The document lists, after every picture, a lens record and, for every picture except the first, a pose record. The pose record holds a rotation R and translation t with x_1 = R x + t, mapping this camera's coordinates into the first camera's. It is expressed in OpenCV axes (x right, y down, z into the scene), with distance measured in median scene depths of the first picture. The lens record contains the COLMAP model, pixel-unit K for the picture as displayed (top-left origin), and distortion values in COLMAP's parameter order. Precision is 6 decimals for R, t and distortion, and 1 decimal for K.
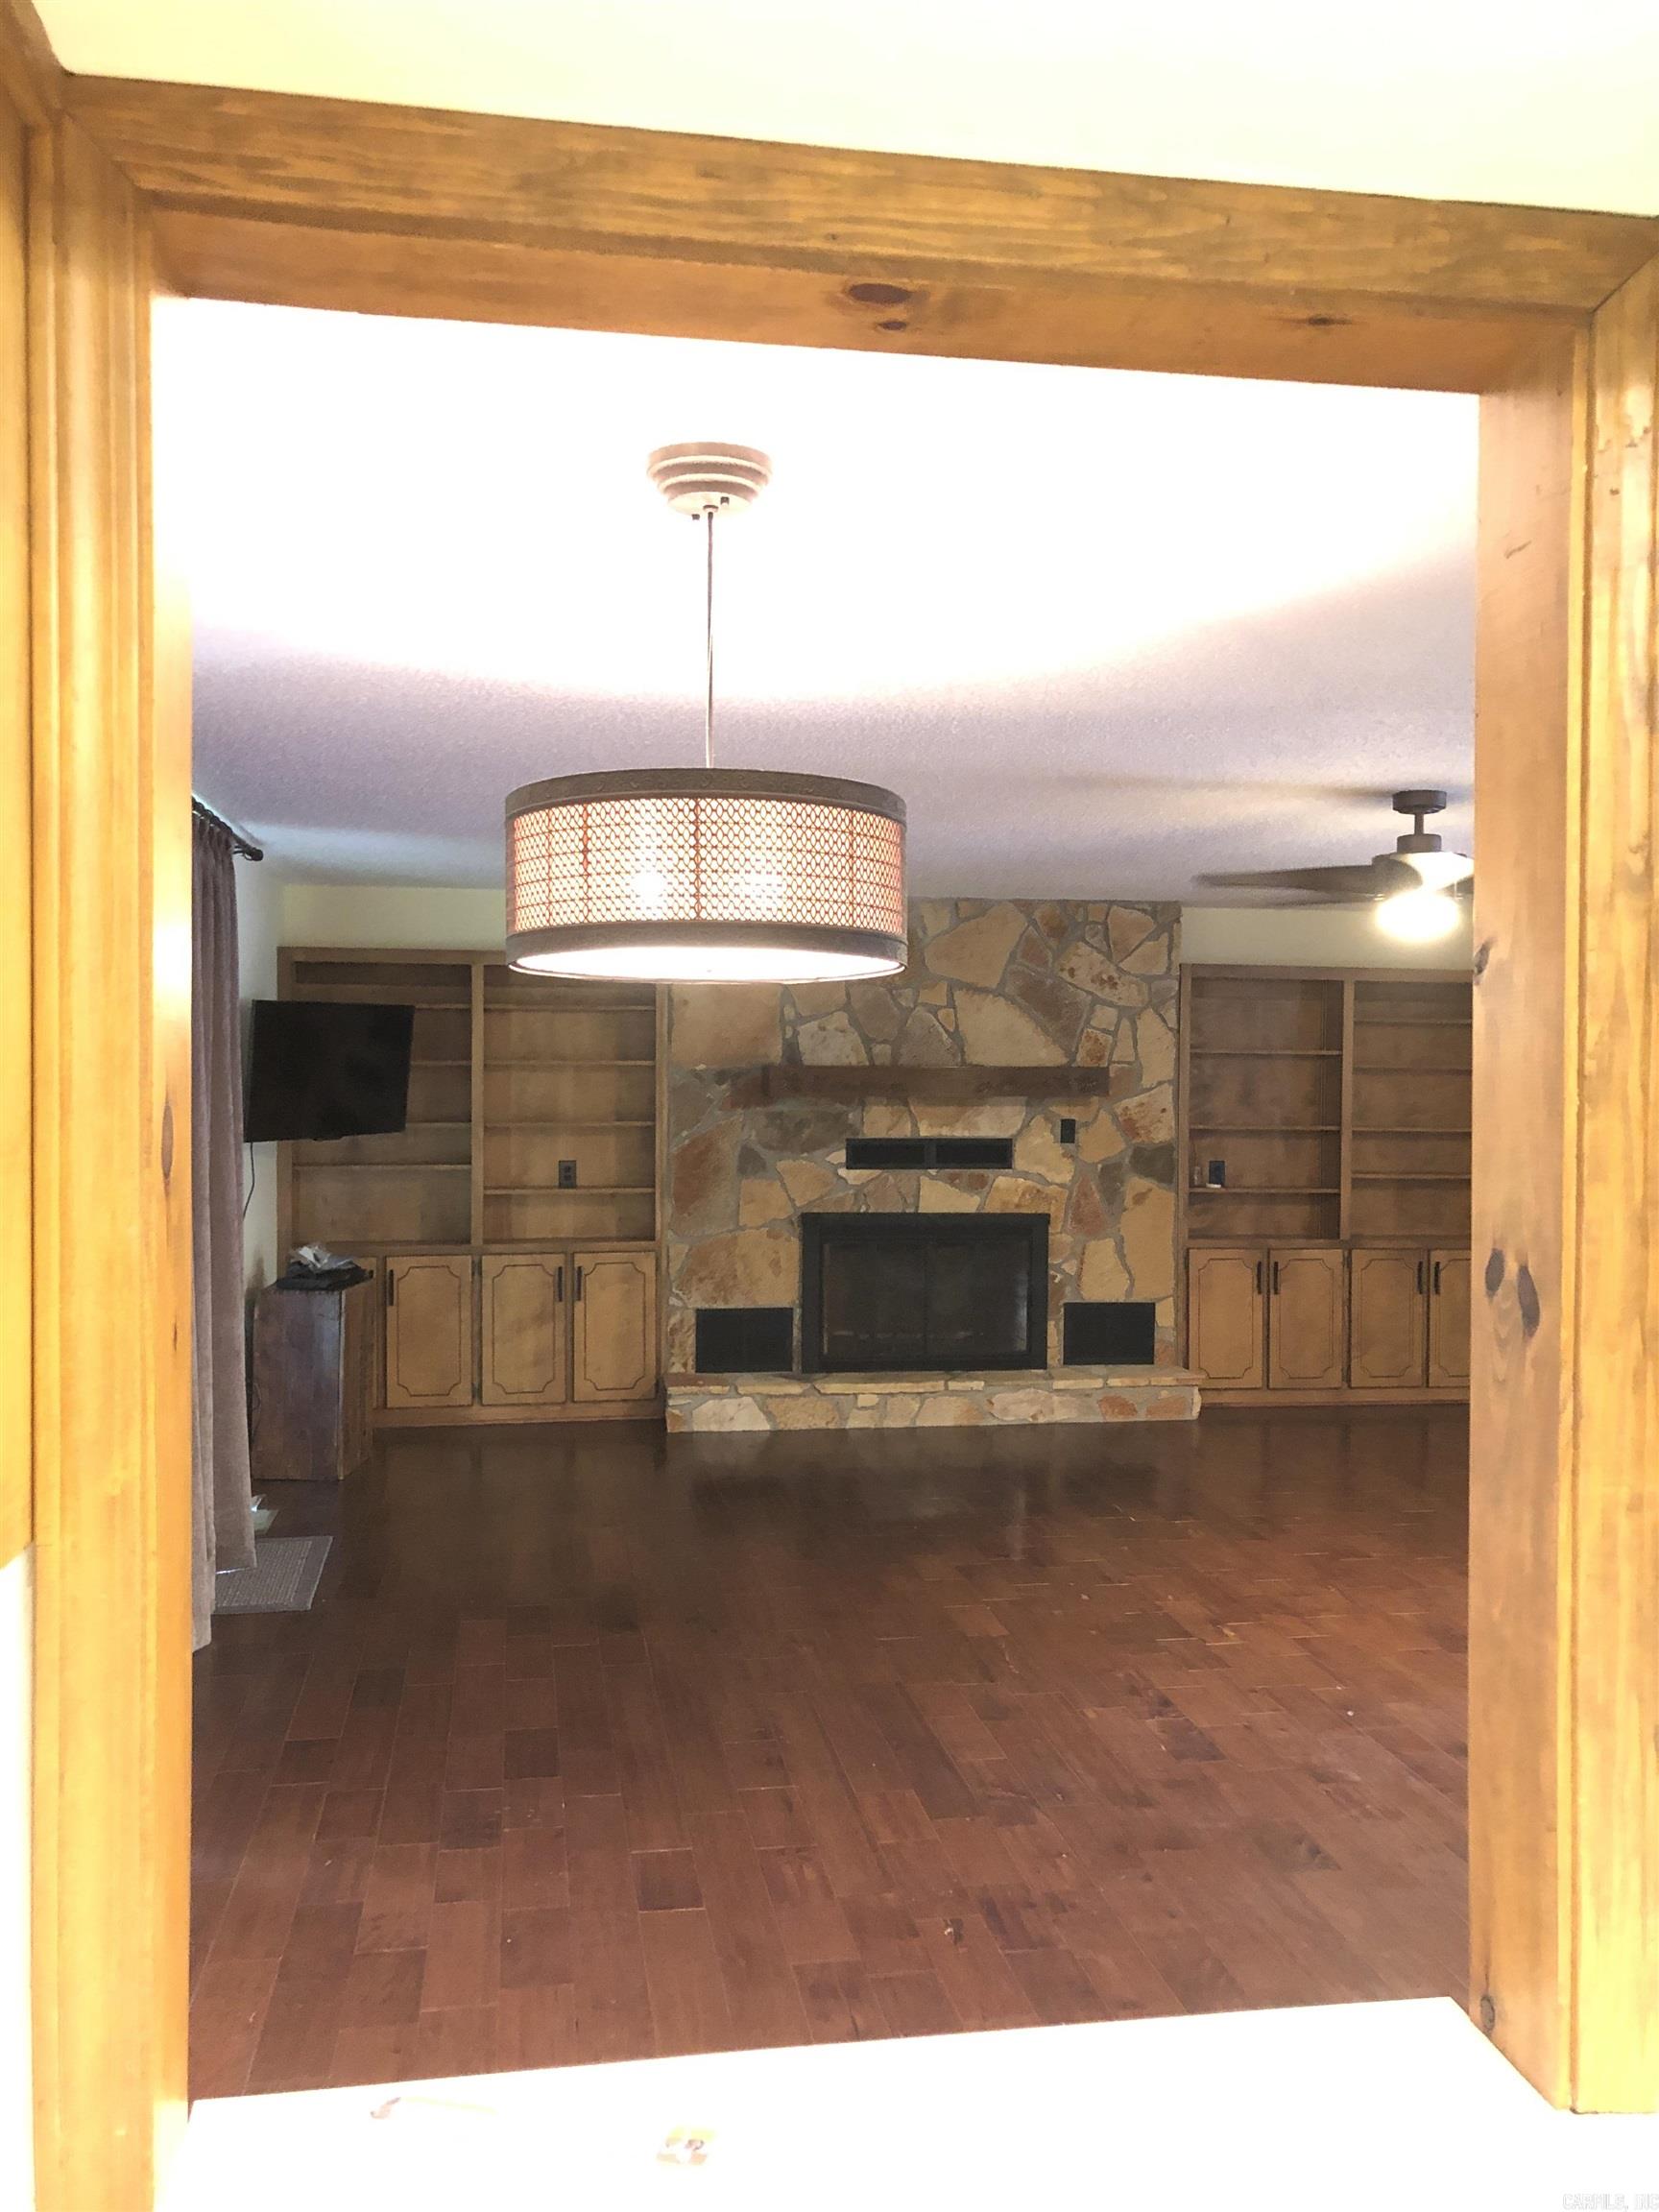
lens RADIAL K [[1853.4, 0, 846.4], [0, 1853.4, 1063.3], [0, 0, 1]] dist [0.062975, -0.054468]
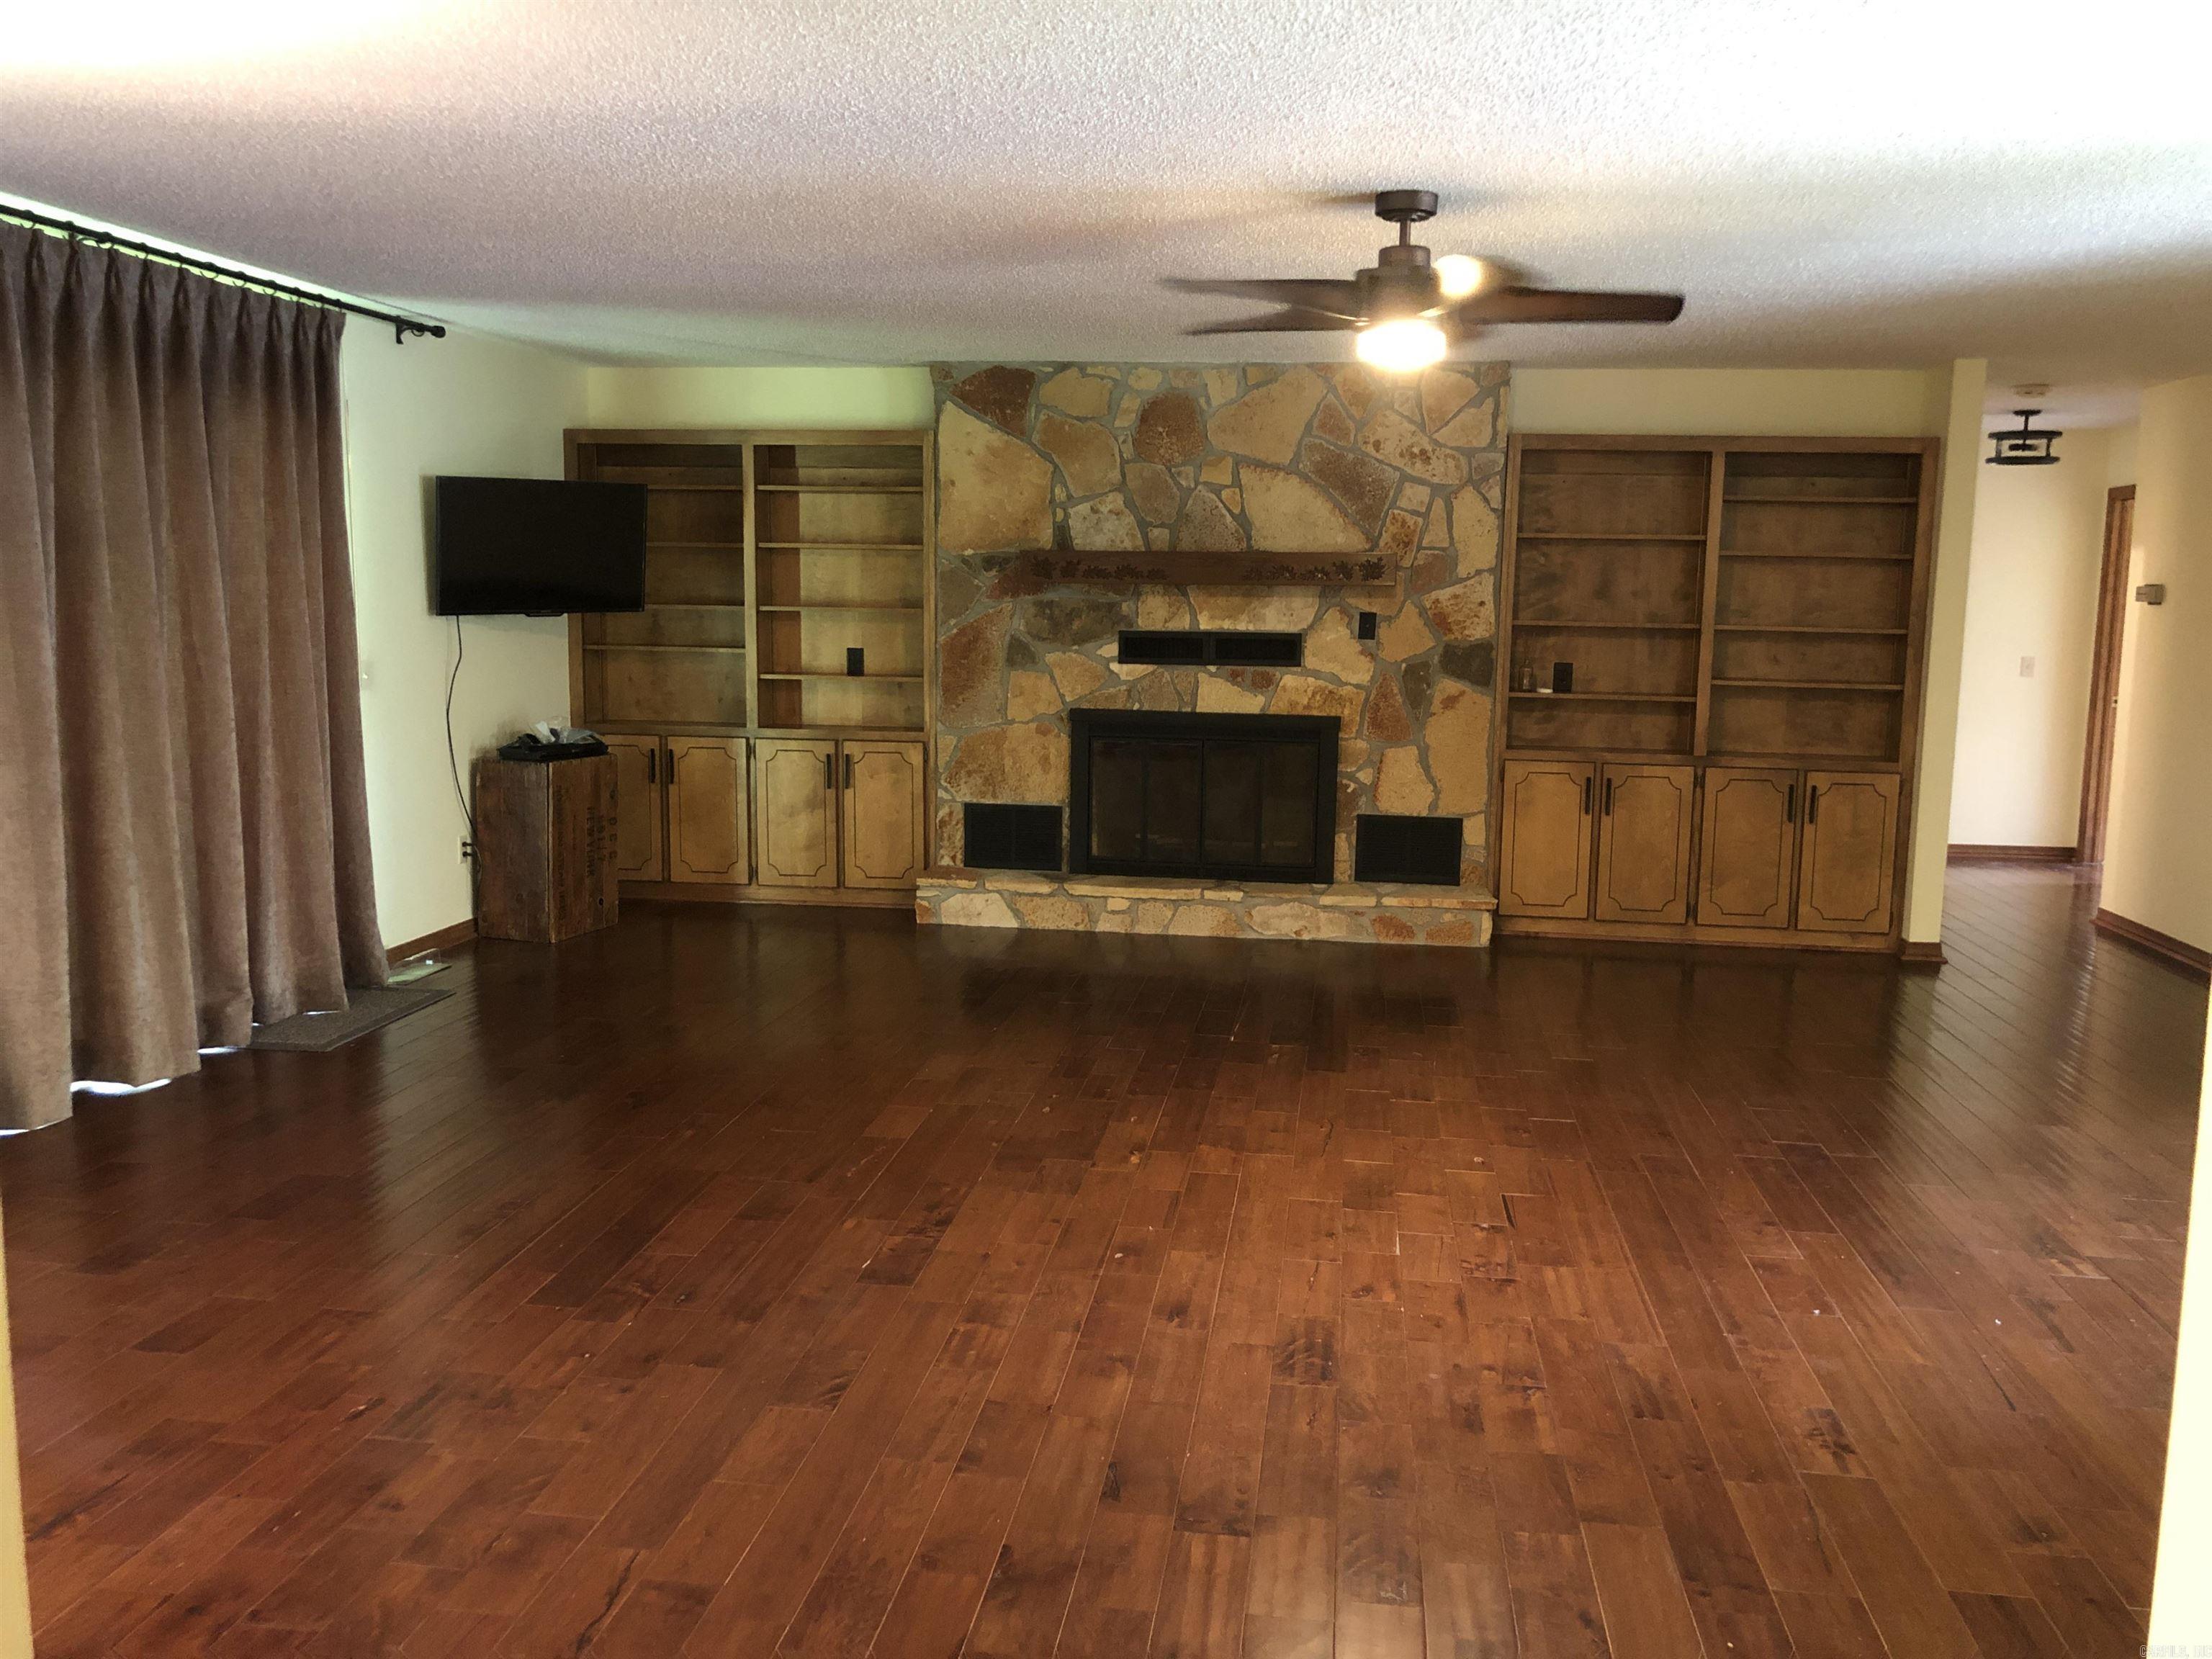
lens RADIAL K [[1853.4, 0, 1108.5], [0, 1853.4, 836.7], [0, 0, 1]] dist [0.062975, -0.054468]
pose [[0.950612, 0.049648, -0.306386, 0.290366], [-0.006514, 0.990098, 0.140229, 0.012652], [0.310314, -0.131308, 0.941522, 0.100435]]
